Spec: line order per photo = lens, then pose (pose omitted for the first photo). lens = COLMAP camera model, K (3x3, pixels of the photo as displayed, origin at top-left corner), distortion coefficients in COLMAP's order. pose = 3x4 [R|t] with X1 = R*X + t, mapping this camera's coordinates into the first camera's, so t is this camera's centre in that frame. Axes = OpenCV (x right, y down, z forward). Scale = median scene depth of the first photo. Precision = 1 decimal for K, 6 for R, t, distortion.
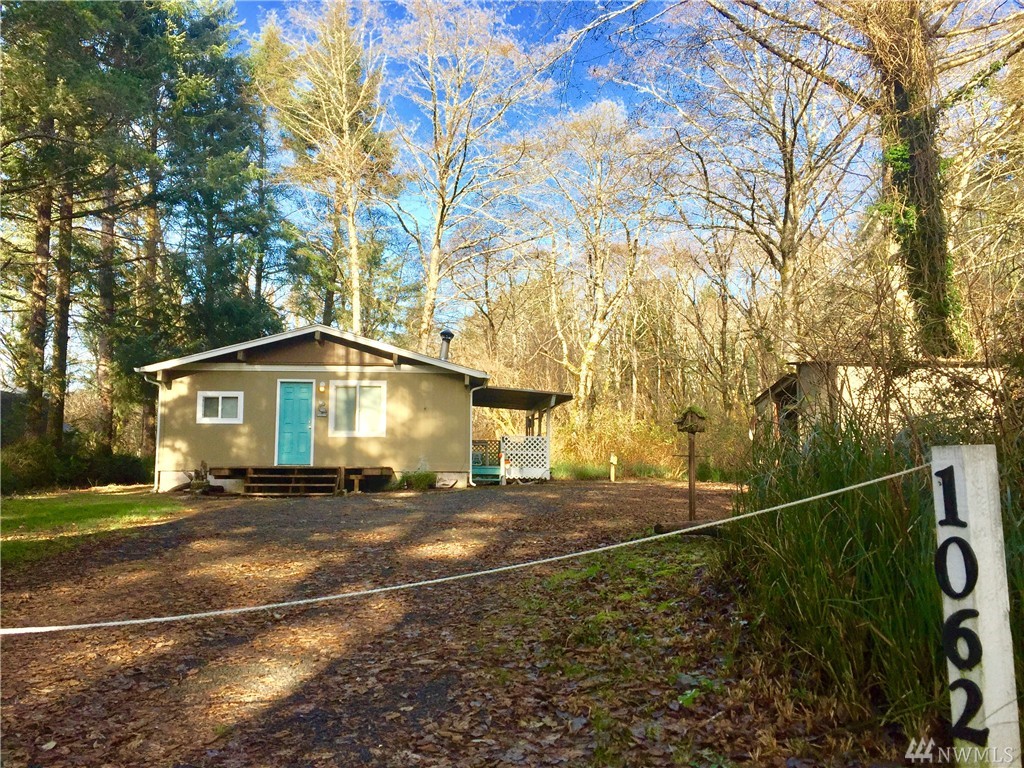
lens RADIAL K [[871.8, 0, 505.2], [0, 871.8, 380.0], [0, 0, 1]] dist [0.091292, -0.100148]
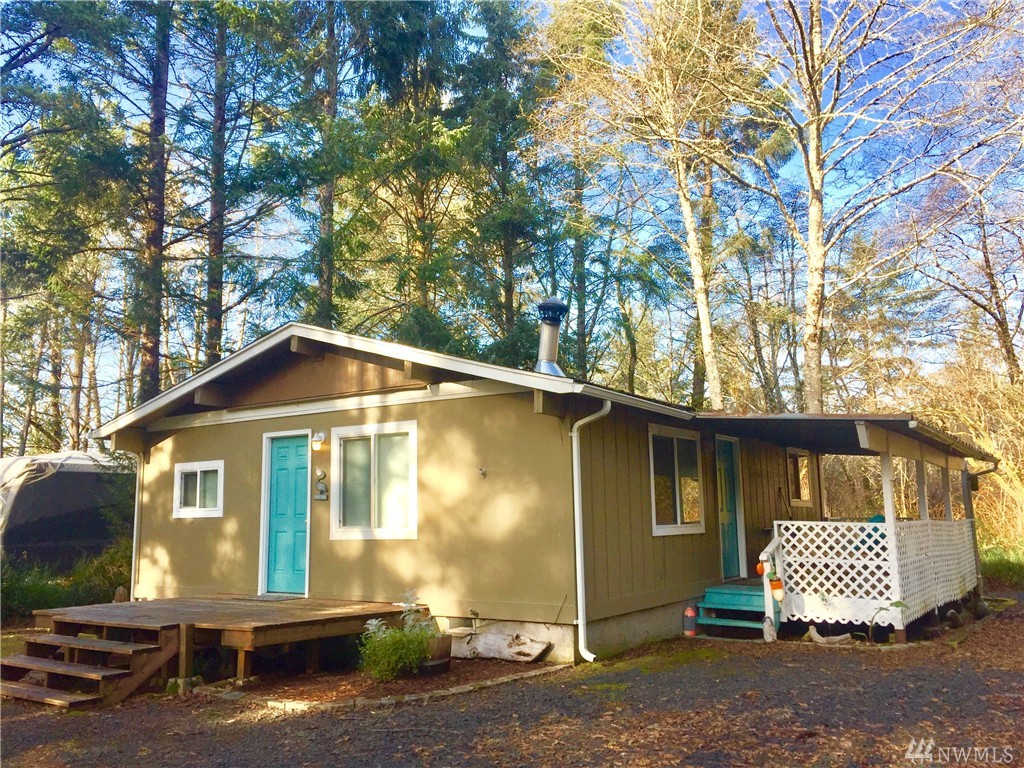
lens RADIAL K [[871.8, 0, 517.2], [0, 871.8, 374.3], [0, 0, 1]] dist [0.091292, -0.100148]
pose [[0.795860, -0.115514, -0.594359, 0.167578], [0.072382, 0.992744, -0.096018, 0.022376], [0.601138, 0.033396, 0.798447, 0.556473]]
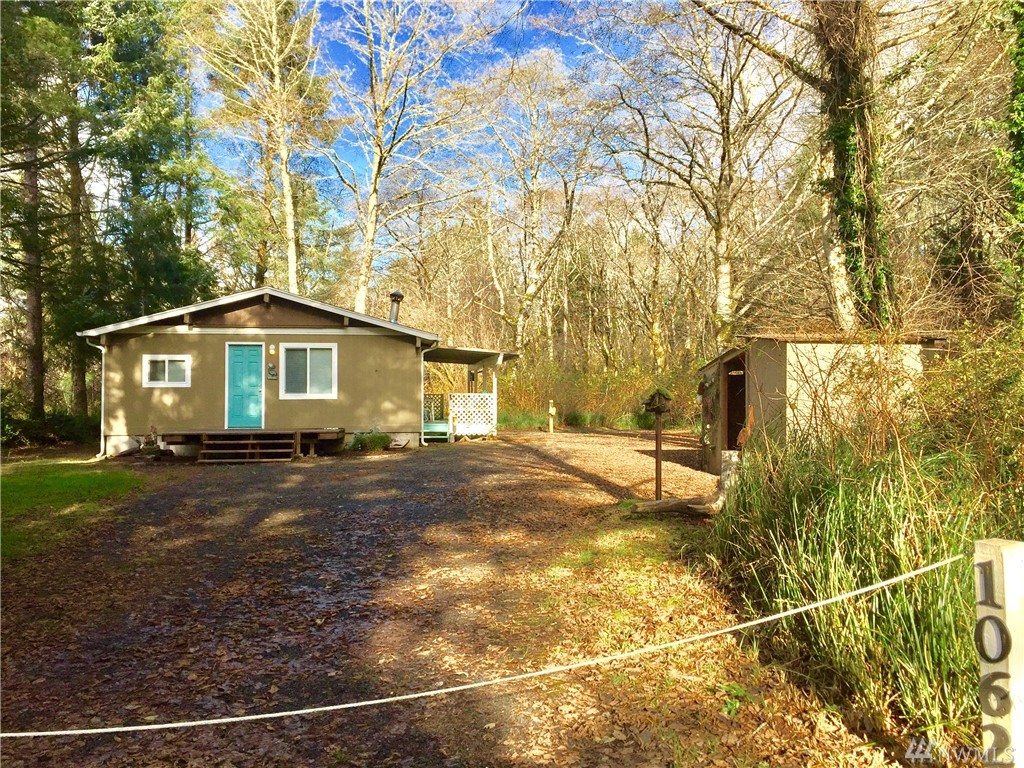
lens RADIAL K [[871.8, 0, 505.4], [0, 871.8, 384.3], [0, 0, 1]] dist [0.091292, -0.100148]
pose [[0.996412, -0.010811, 0.083937, -0.024168], [0.004667, 0.997317, 0.073052, -0.020713], [-0.084501, -0.072399, 0.993790, -0.015284]]
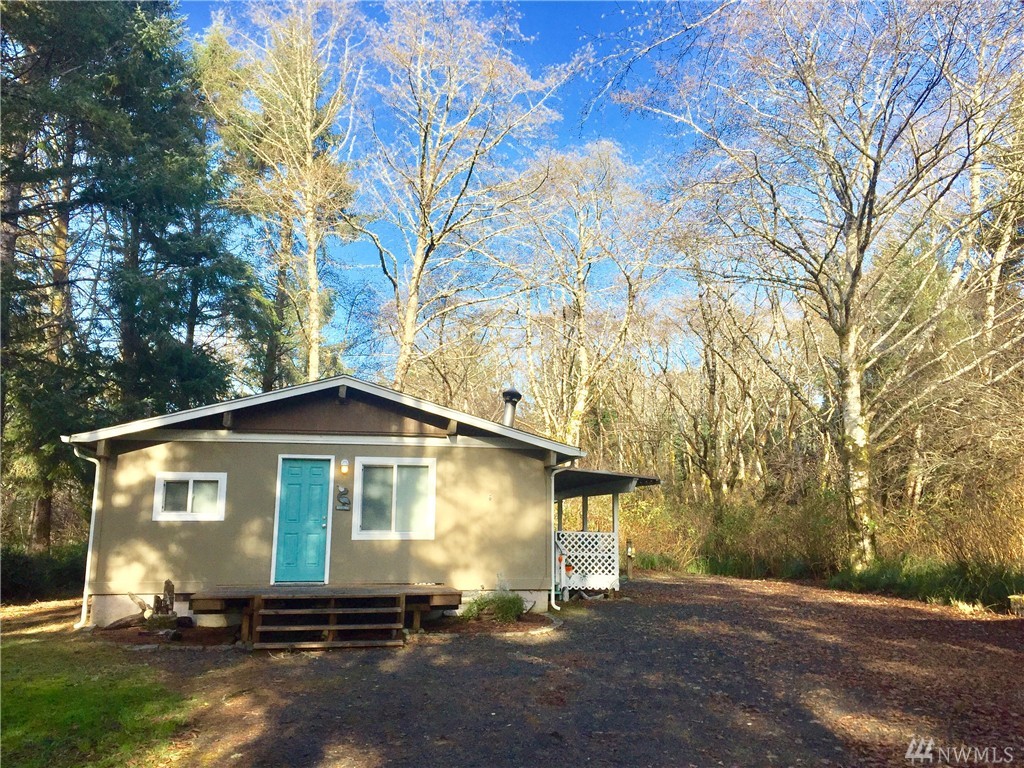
lens RADIAL K [[871.8, 0, 510.1], [0, 871.8, 376.6], [0, 0, 1]] dist [0.091292, -0.100148]
pose [[0.990544, 0.022132, 0.135398, -0.148481], [-0.010590, 0.996292, -0.085379, -0.004416], [-0.136786, 0.083138, 0.987106, 0.249710]]
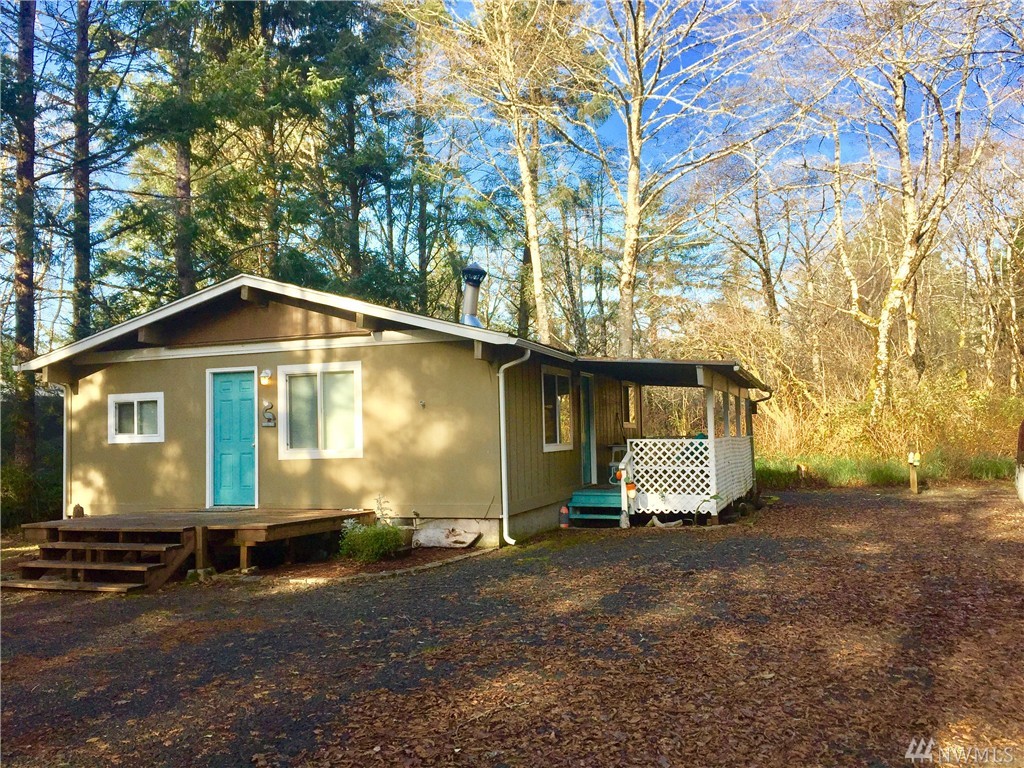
lens RADIAL K [[871.8, 0, 516.9], [0, 871.8, 369.6], [0, 0, 1]] dist [0.091292, -0.100148]
pose [[0.917431, -0.061321, -0.393142, 0.160271], [0.067195, 0.997739, 0.001181, 0.011235], [0.392181, -0.027501, 0.919477, 0.433905]]
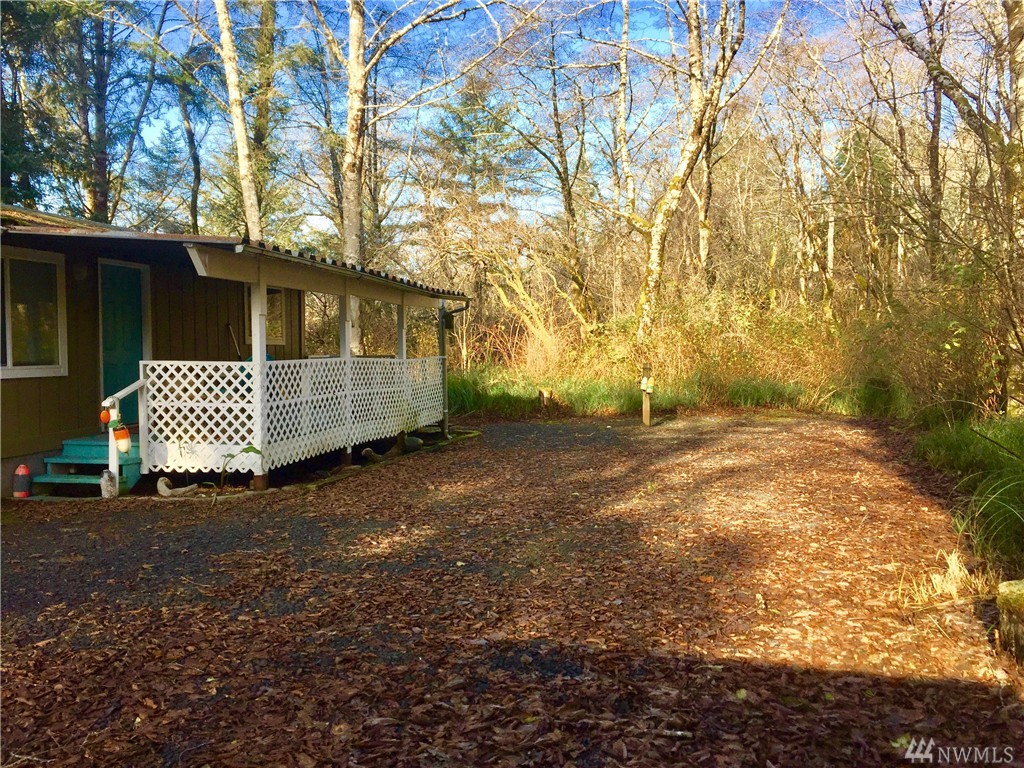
lens RADIAL K [[871.8, 0, 511.1], [0, 871.8, 370.9], [0, 0, 1]] dist [0.091292, -0.100148]
pose [[0.962539, -0.015793, -0.270683, 0.257047], [0.045820, 0.993419, 0.104975, 0.034535], [0.267244, -0.113445, 0.956928, 0.671263]]
